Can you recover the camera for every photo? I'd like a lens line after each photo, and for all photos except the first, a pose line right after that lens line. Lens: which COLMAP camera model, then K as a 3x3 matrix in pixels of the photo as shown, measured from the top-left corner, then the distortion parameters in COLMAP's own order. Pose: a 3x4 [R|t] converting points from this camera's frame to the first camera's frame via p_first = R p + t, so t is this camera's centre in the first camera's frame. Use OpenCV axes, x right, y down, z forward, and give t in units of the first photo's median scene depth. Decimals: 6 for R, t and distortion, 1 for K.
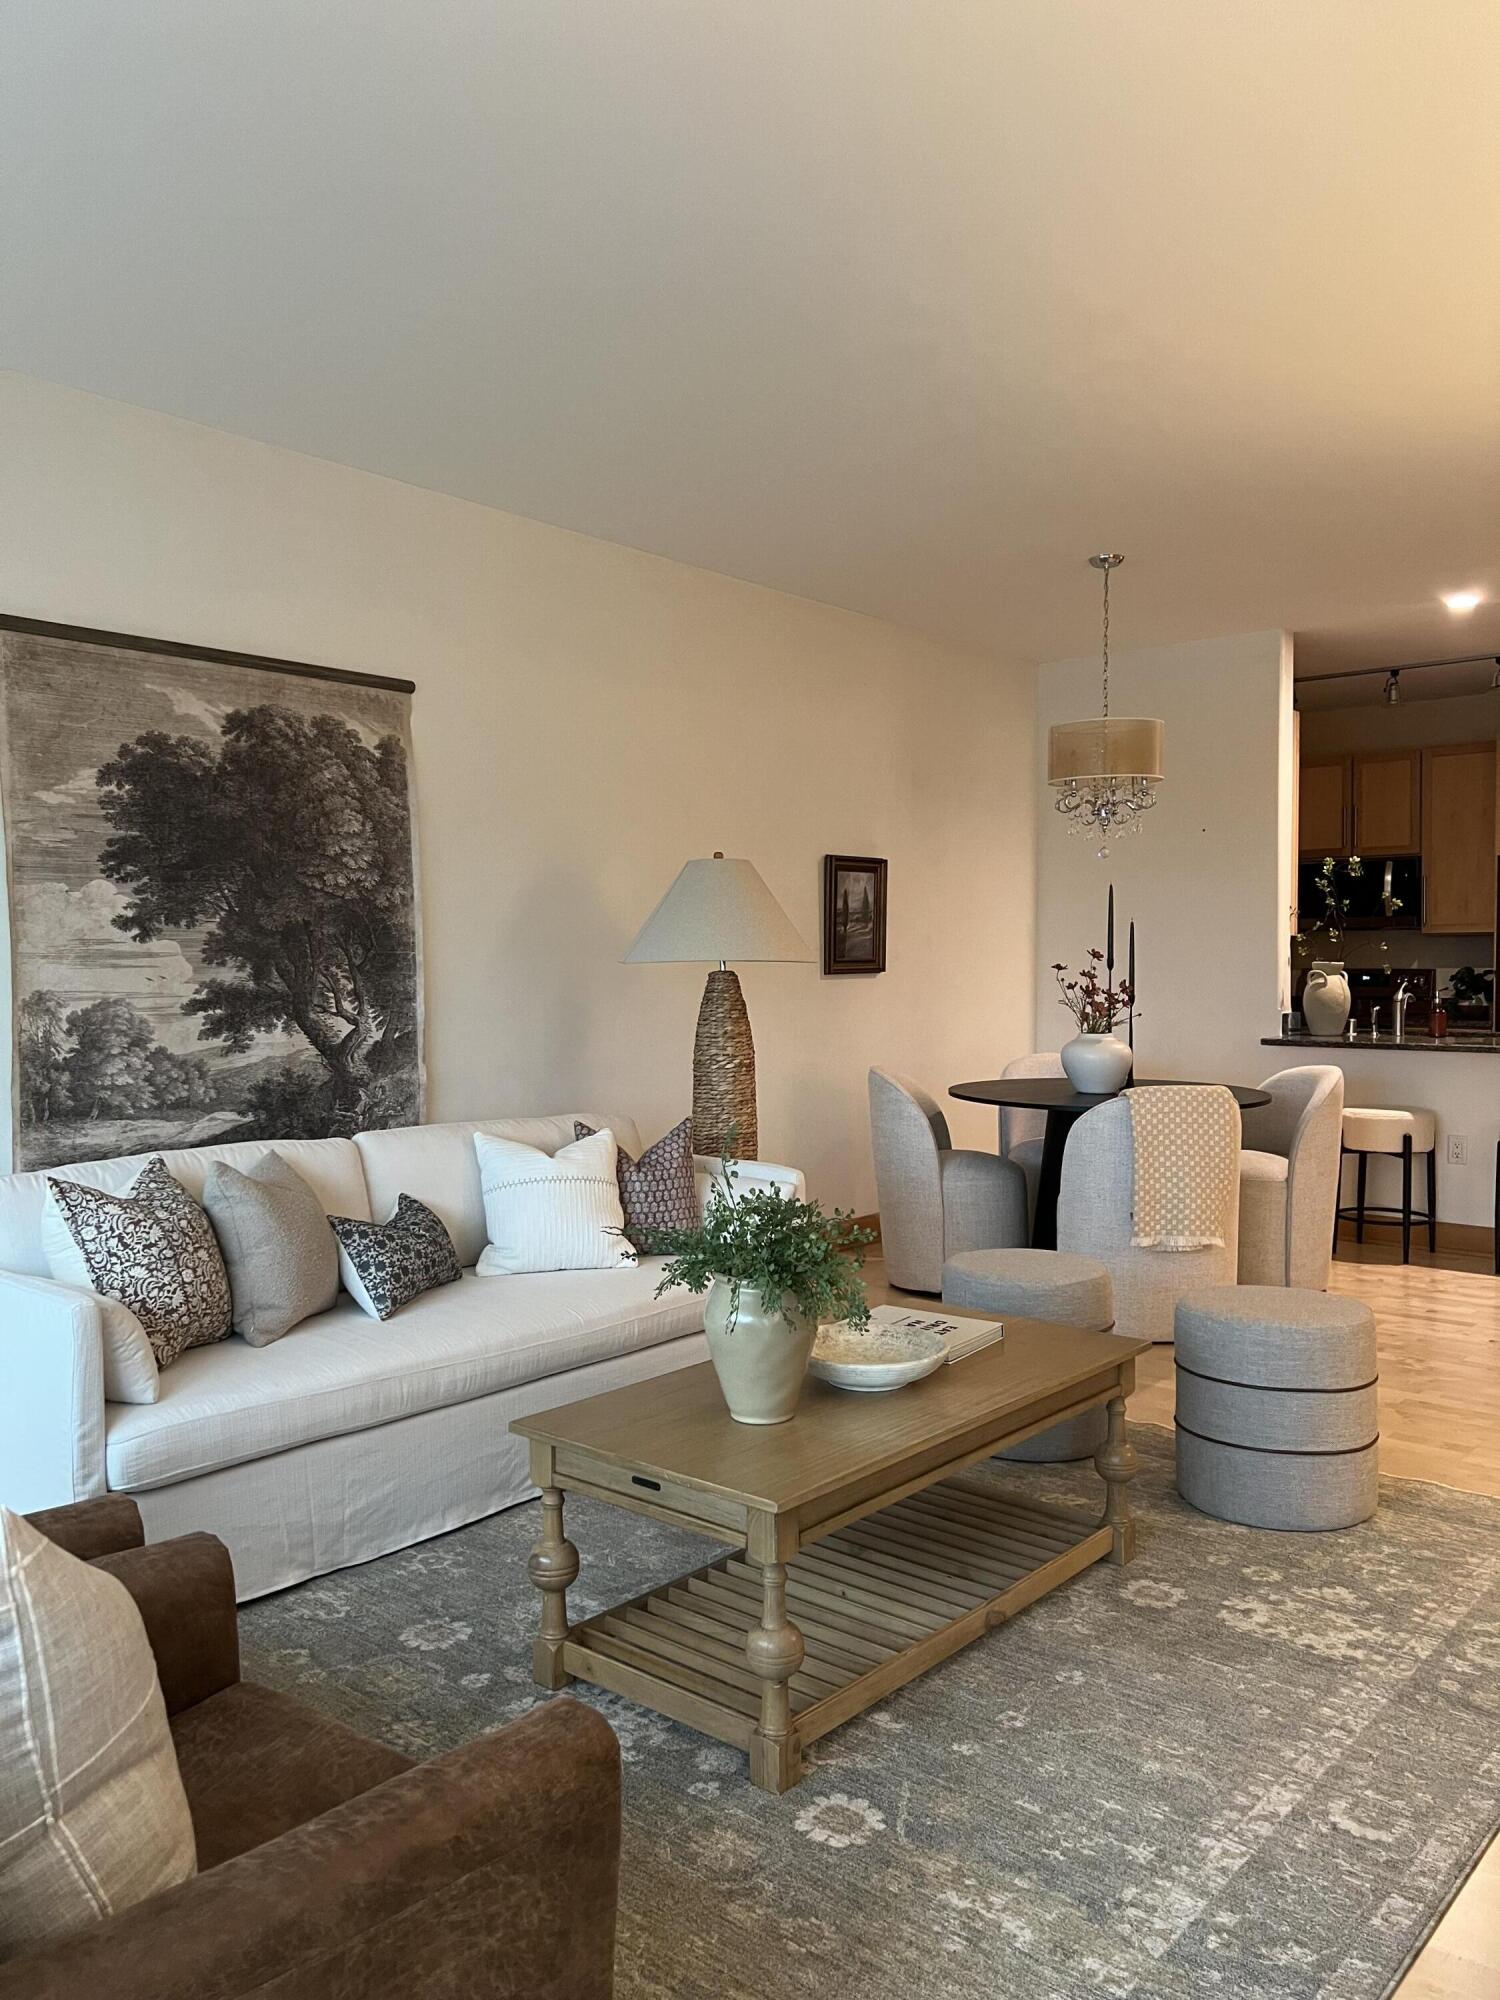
lens RADIAL K [[1498.9, 0, 742.3], [0, 1498.9, 999.7], [0, 0, 1]] dist [0.040015, -0.036405]
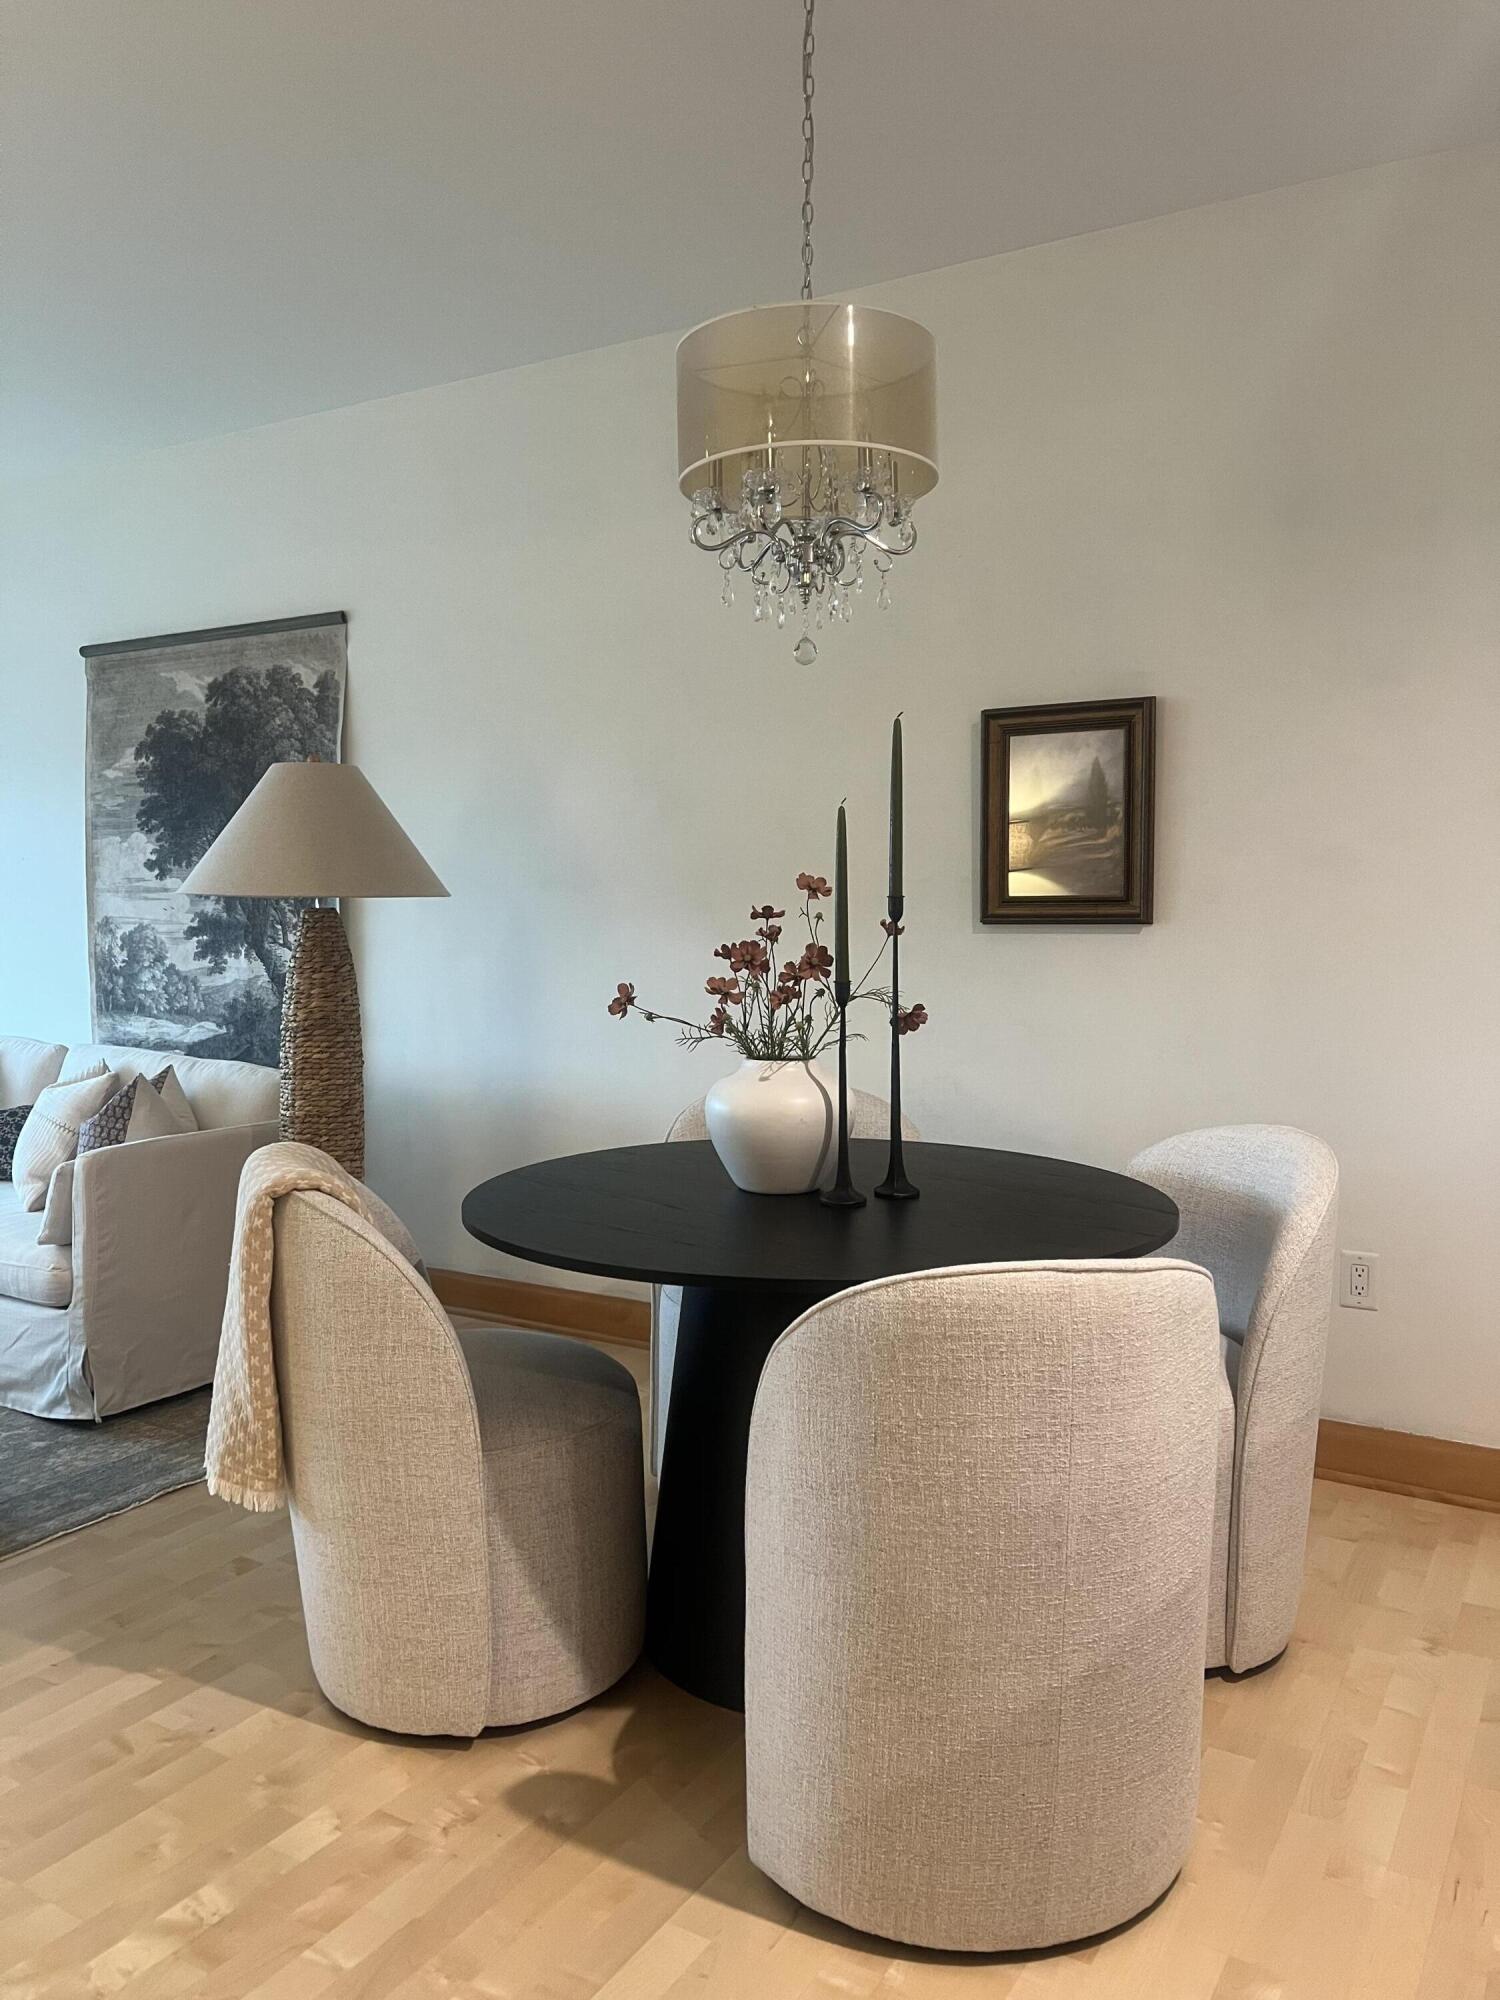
lens RADIAL K [[1498.9, 0, 737.9], [0, 1498.9, 1008.3], [0, 0, 1]] dist [0.040015, -0.036405]
pose [[0.166921, 0.072435, -0.983306, 0.907189], [-0.031926, 0.997172, 0.068036, -0.031137], [0.985453, 0.020036, 0.168761, 1.226162]]
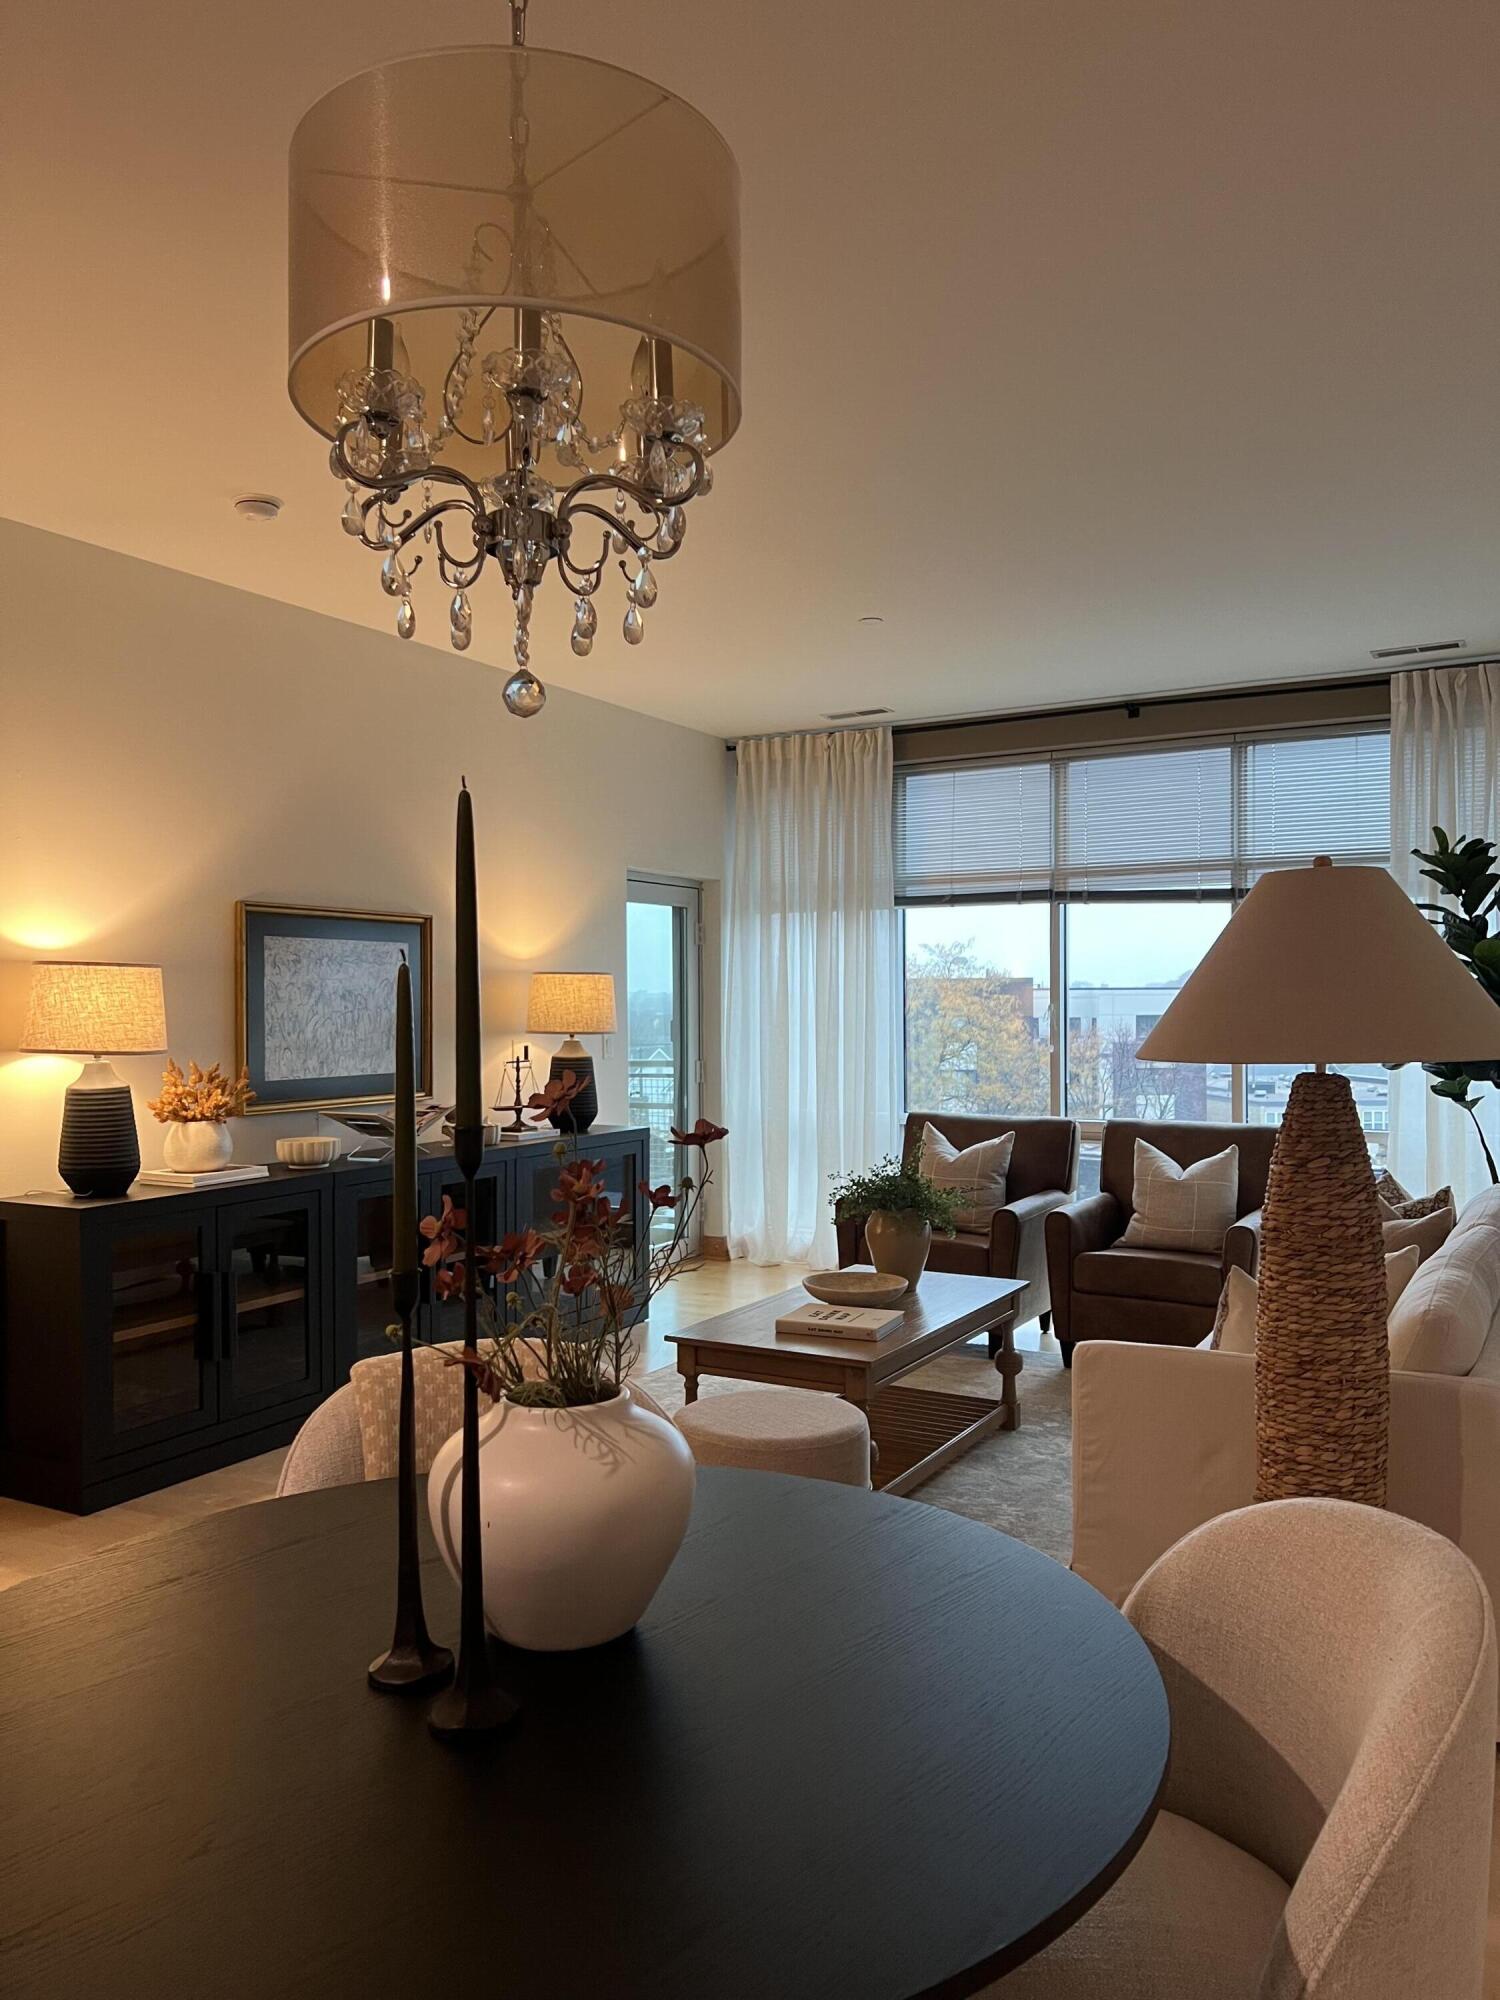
lens RADIAL K [[1498.9, 0, 736.4], [0, 1498.9, 996.8], [0, 0, 1]] dist [0.040015, -0.036405]
pose [[-0.980507, 0.011768, -0.196130, 0.346969], [0.007107, 0.999676, 0.024455, -0.069426], [0.196355, 0.022584, -0.980273, 1.688982]]
